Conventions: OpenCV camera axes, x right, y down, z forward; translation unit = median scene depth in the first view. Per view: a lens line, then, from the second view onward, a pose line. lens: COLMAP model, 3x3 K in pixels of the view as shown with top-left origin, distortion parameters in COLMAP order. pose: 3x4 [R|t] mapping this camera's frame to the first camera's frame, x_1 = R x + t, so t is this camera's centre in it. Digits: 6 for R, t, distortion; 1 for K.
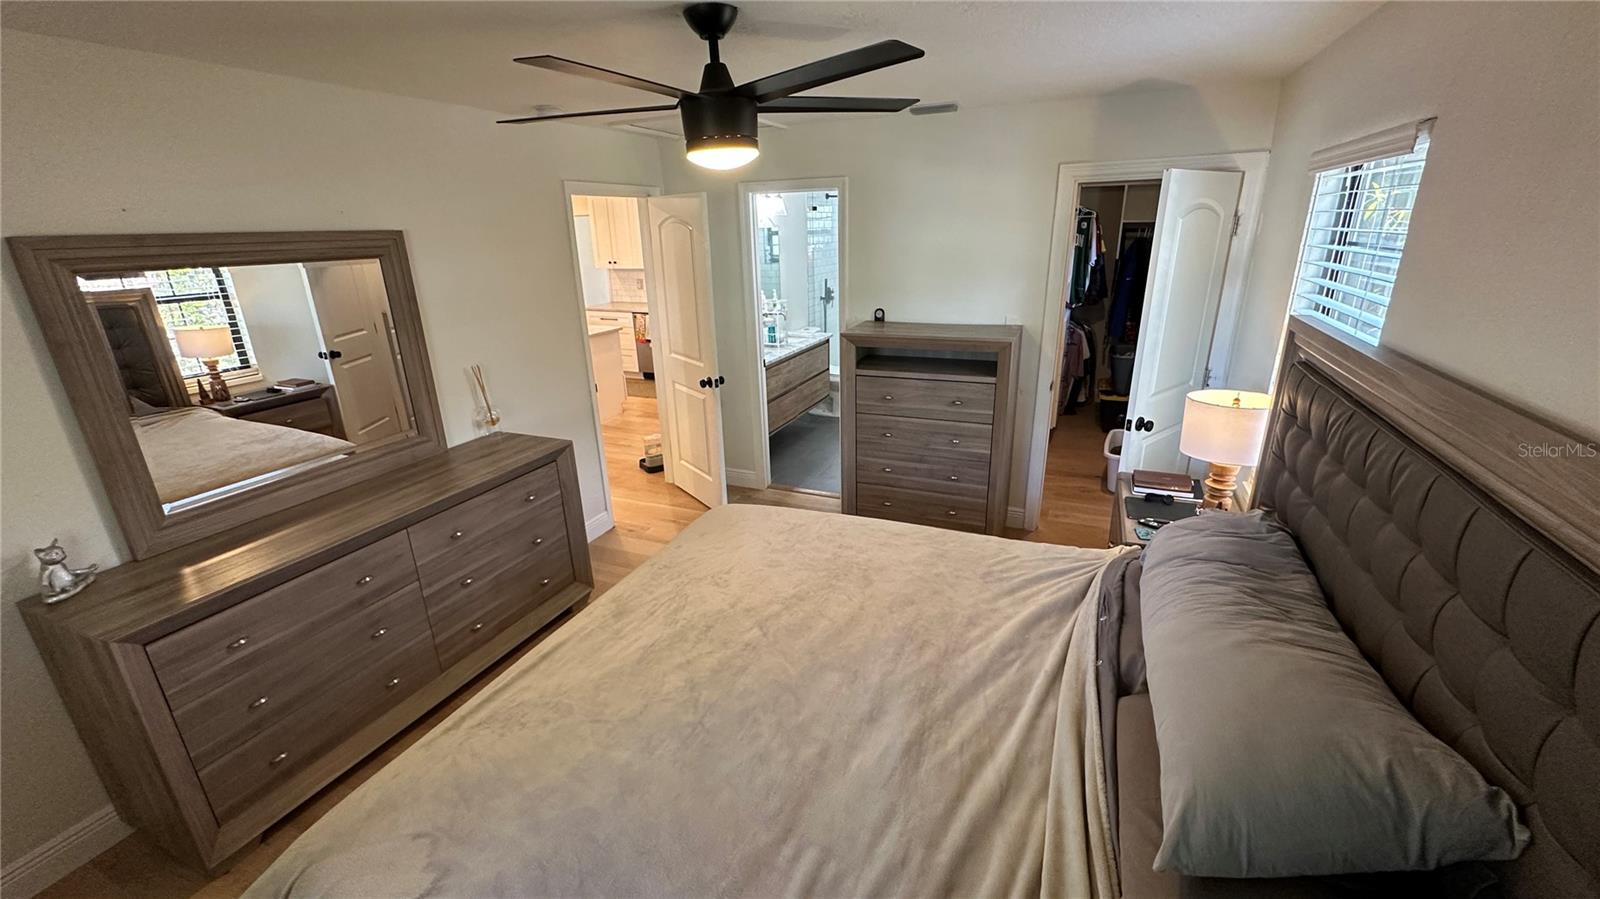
lens RADIAL K [[642.5, 0, 806.5], [0, 642.5, 454.7], [0, 0, 1]] dist [-0.002065, 0.001088]
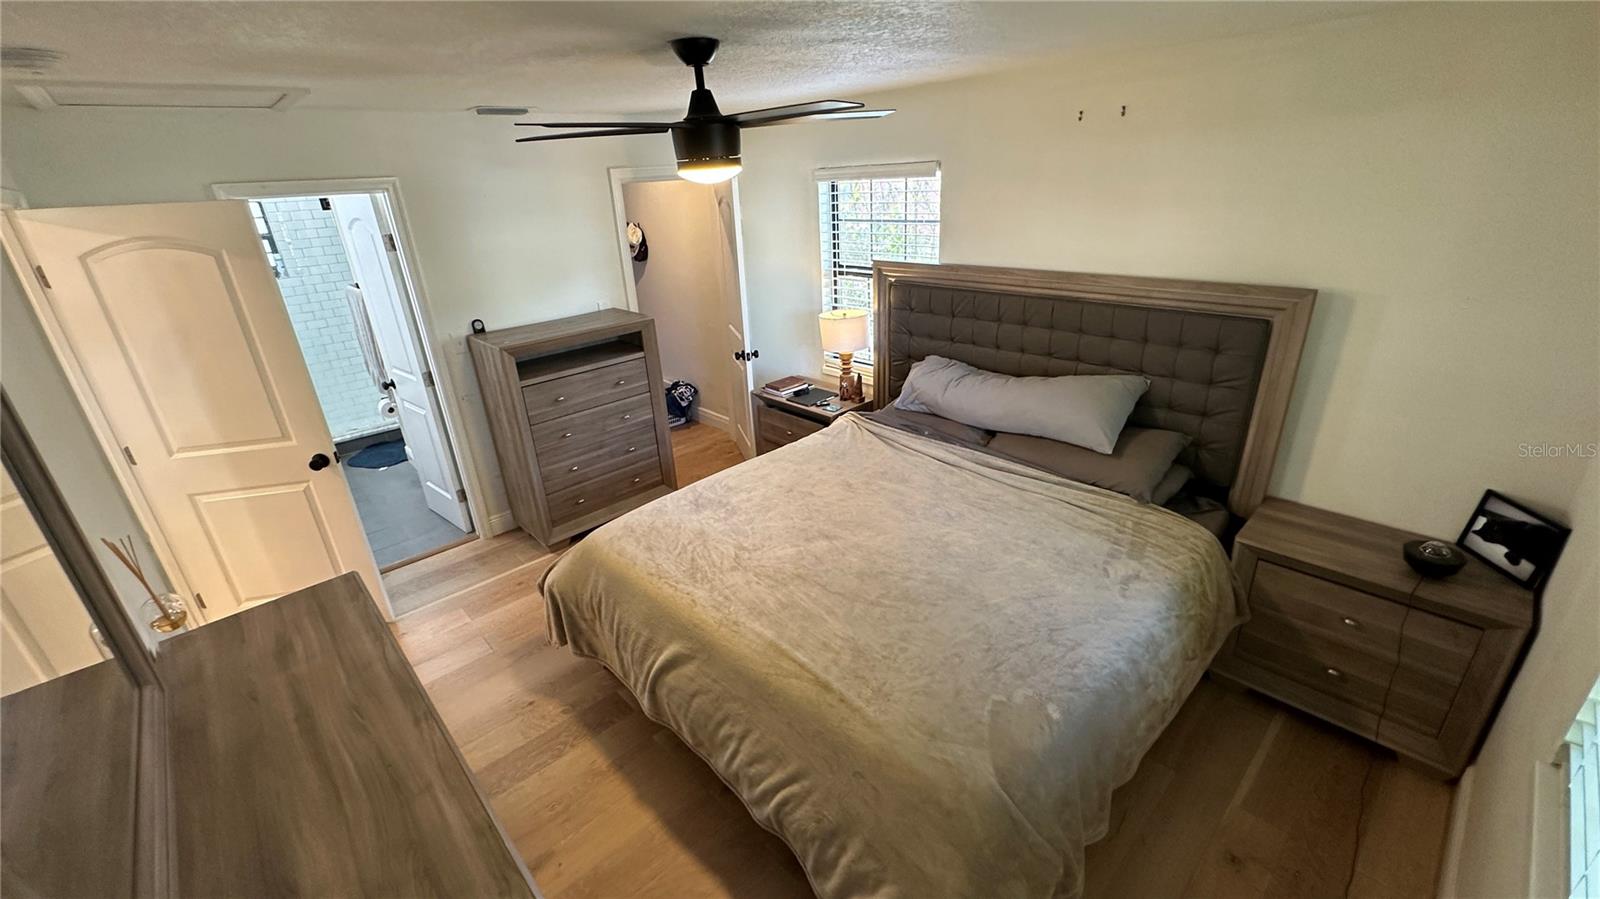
lens RADIAL K [[642.5, 0, 798.6], [0, 642.5, 445.2], [0, 0, 1]] dist [-0.002065, 0.001088]
pose [[0.406776, -0.347593, 0.844815, -0.672263], [0.346956, 0.914272, 0.209112, -0.116875], [-0.845077, 0.208052, 0.492503, 0.232522]]
